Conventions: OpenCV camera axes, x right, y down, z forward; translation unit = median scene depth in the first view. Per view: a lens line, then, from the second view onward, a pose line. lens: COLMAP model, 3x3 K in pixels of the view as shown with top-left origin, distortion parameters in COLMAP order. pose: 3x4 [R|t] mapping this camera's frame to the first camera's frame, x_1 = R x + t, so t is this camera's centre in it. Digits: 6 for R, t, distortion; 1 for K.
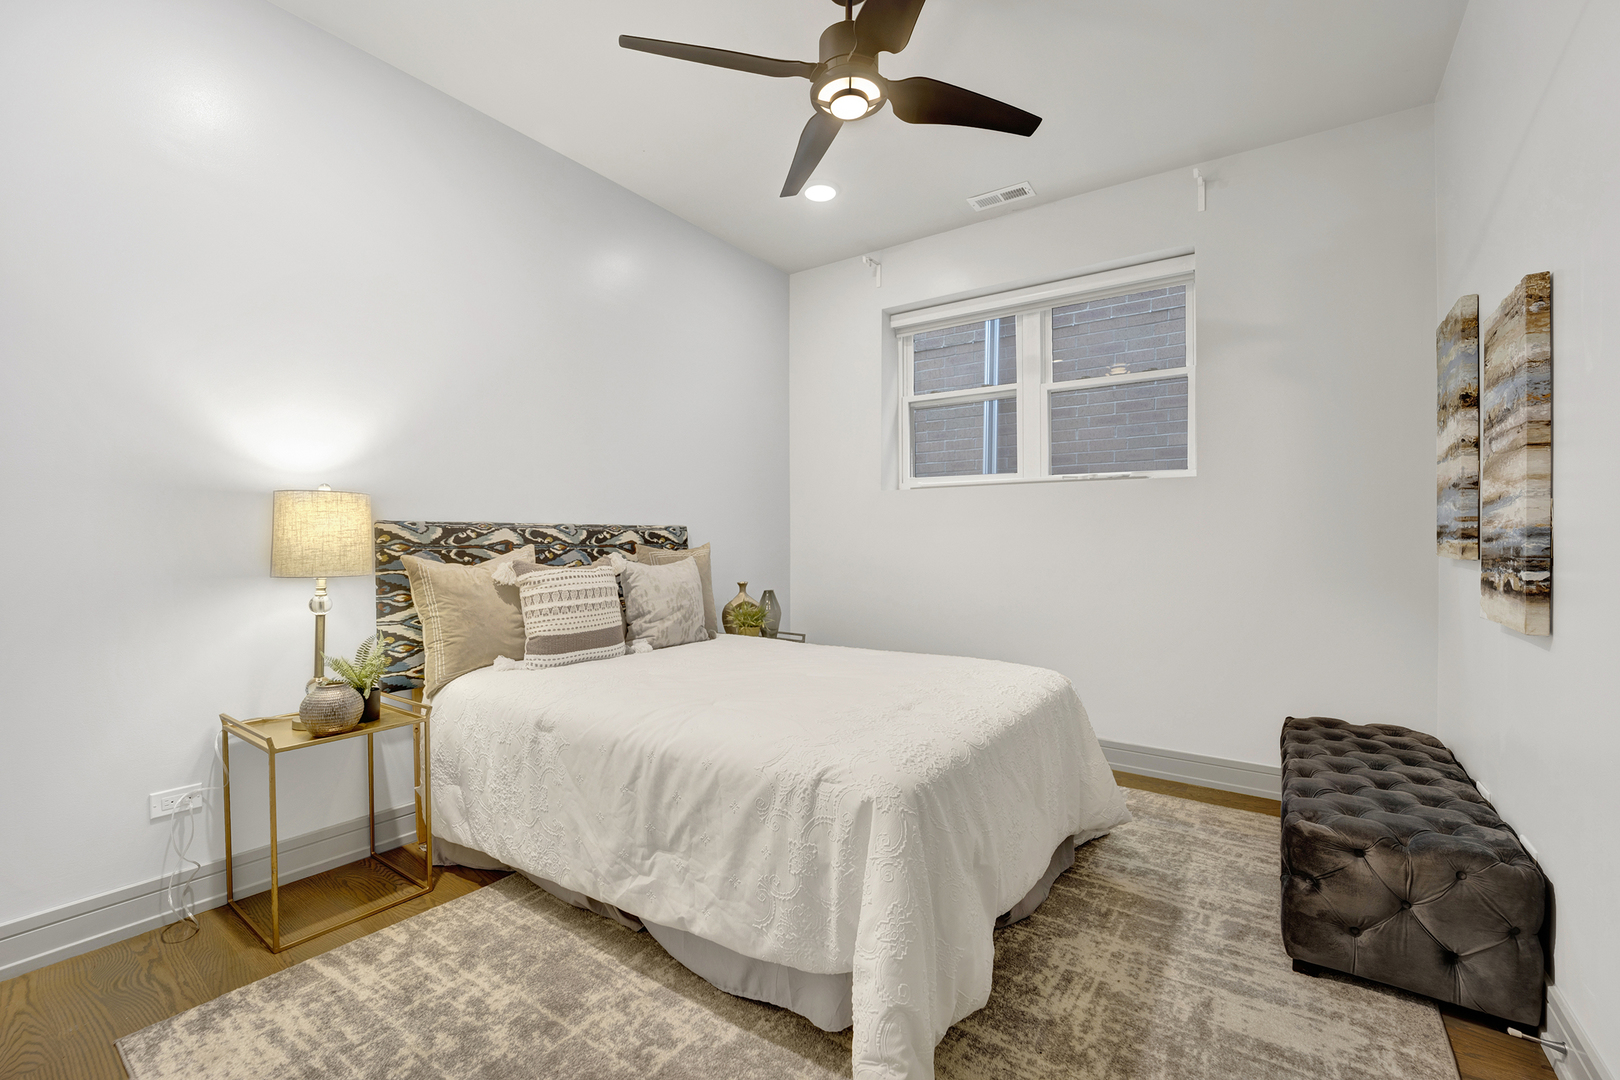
lens RADIAL K [[667.2, 0, 817.7], [0, 667.2, 537.1], [0, 0, 1]] dist [-0.025702, -0.000204]
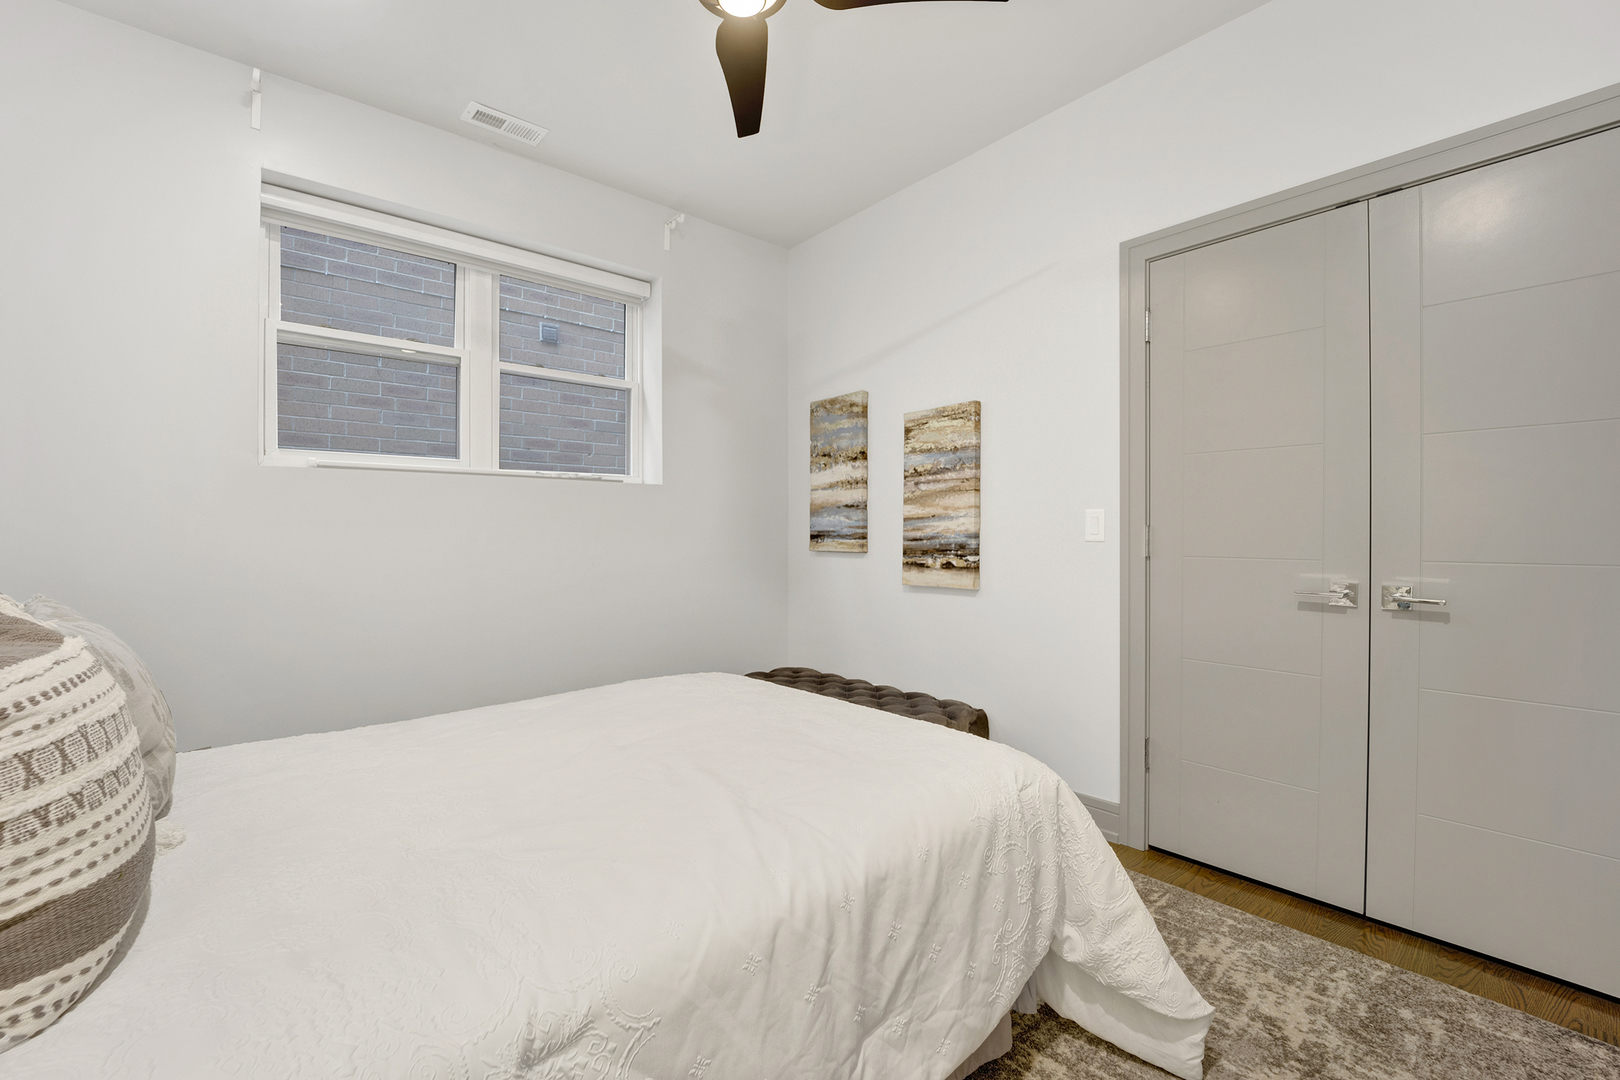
lens RADIAL K [[667.2, 0, 815.7], [0, 667.2, 539.1], [0, 0, 1]] dist [-0.025702, -0.000204]
pose [[0.262213, -0.005228, 0.964996, -0.735991], [0.003883, 0.999983, 0.004363, -0.006947], [-0.965002, 0.002603, 0.262229, 0.756041]]
